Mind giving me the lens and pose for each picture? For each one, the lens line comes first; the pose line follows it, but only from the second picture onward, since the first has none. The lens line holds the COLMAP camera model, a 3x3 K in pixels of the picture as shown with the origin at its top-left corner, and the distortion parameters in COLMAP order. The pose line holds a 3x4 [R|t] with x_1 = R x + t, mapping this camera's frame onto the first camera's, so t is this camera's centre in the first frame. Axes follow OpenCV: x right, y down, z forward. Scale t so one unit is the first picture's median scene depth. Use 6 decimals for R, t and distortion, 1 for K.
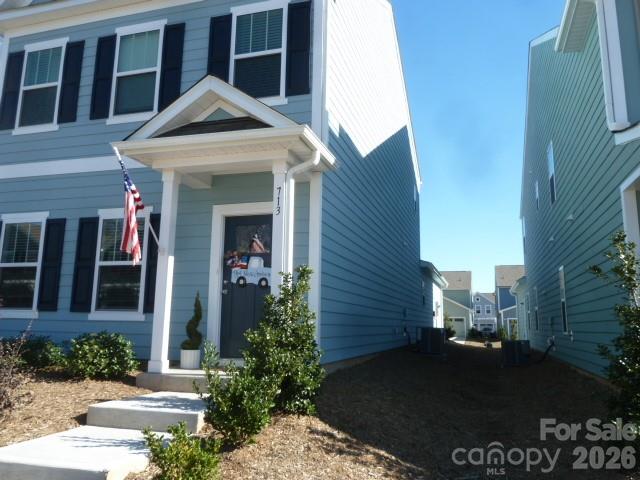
lens RADIAL K [[508.0, 0, 322.8], [0, 508.0, 224.0], [0, 0, 1]] dist [0.004241, 0.005535]
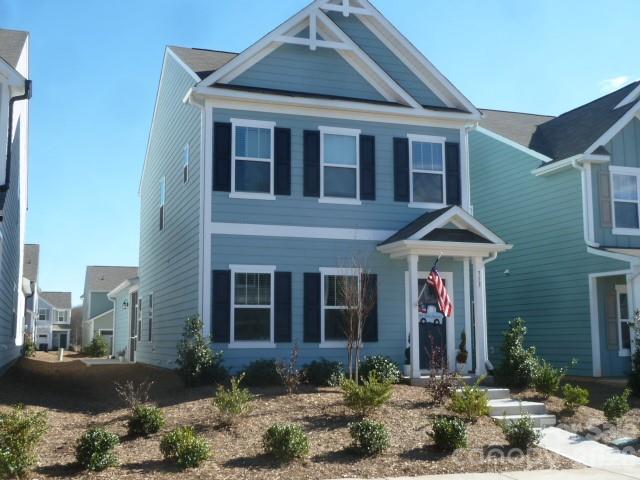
lens RADIAL K [[784.6, 0, 319.9], [0, 784.6, 240.4], [0, 0, 1]] dist [-0.015382, 0.000000]
pose [[0.804326, 0.055699, 0.591572, -1.638339], [-0.090898, 0.995412, 0.029866, -0.158572], [-0.587194, -0.077795, 0.805699, -0.669101]]
